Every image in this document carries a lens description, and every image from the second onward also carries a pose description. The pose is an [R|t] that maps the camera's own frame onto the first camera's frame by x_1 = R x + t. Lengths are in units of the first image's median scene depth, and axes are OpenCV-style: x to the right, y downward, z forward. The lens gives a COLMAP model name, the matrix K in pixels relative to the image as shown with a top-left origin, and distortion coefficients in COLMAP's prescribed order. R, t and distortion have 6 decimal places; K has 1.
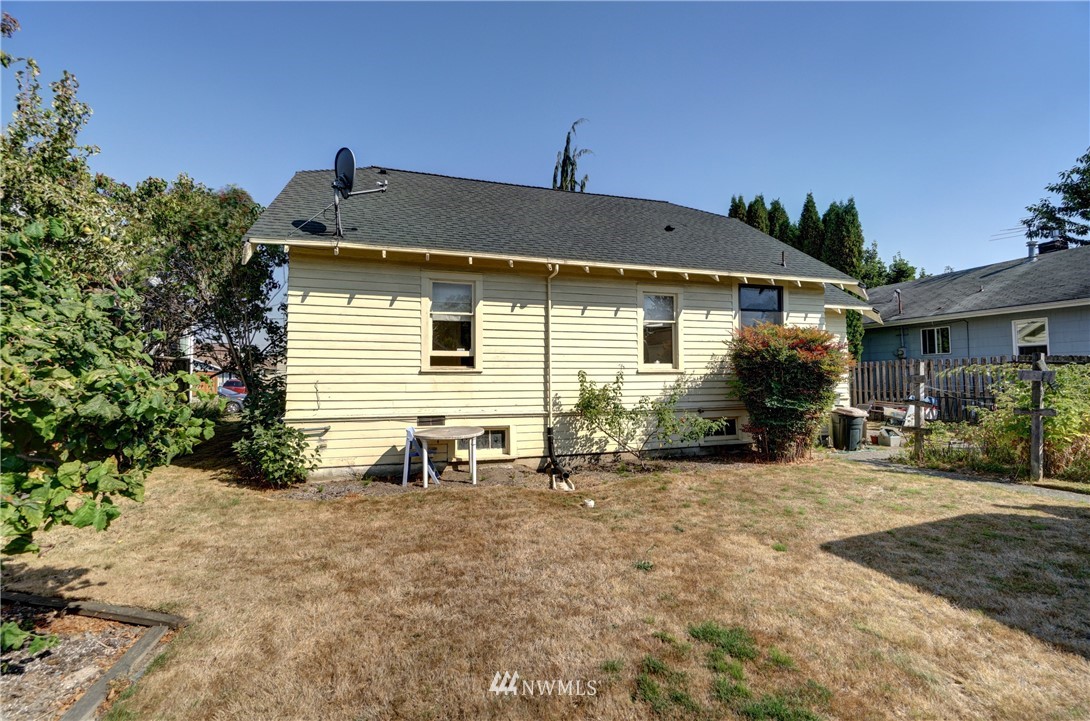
lens RADIAL K [[485.3, 0, 558.1], [0, 485.3, 368.7], [0, 0, 1]] dist [-0.000777, 0.000940]
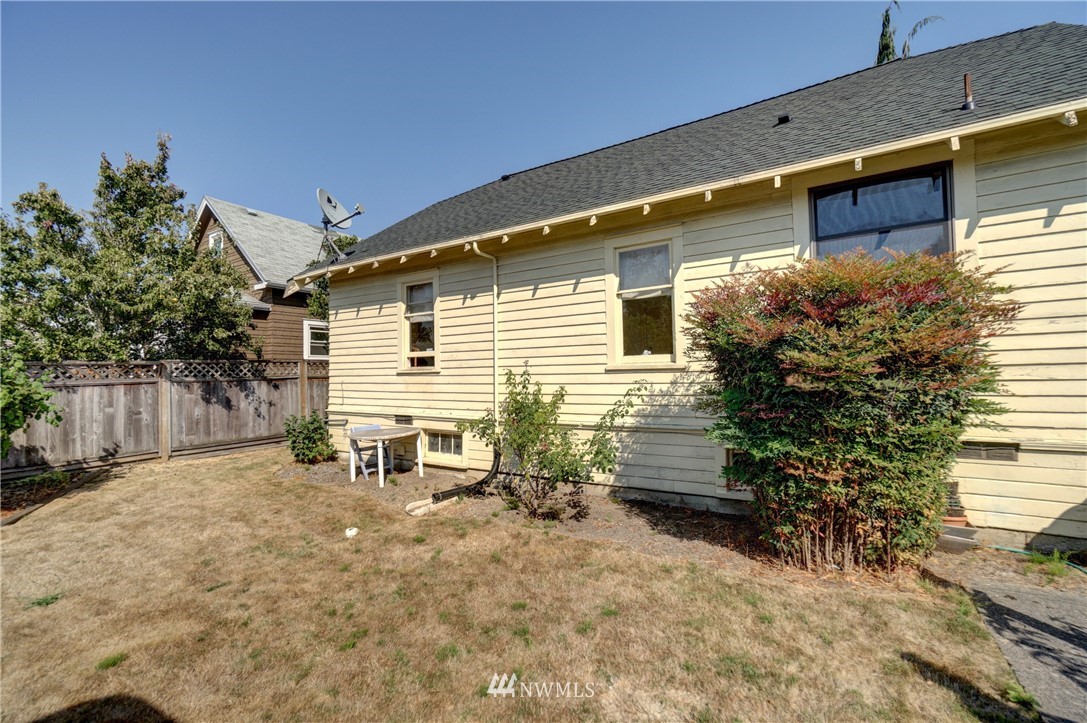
lens RADIAL K [[483.9, 0, 556.5], [0, 483.9, 369.7], [0, 0, 1]] dist [-0.000777, 0.000940]
pose [[0.627461, -0.010627, -0.778575, 0.688306], [0.027791, 0.999575, 0.008753, -0.000248], [0.778152, -0.027130, 0.627490, 0.555450]]
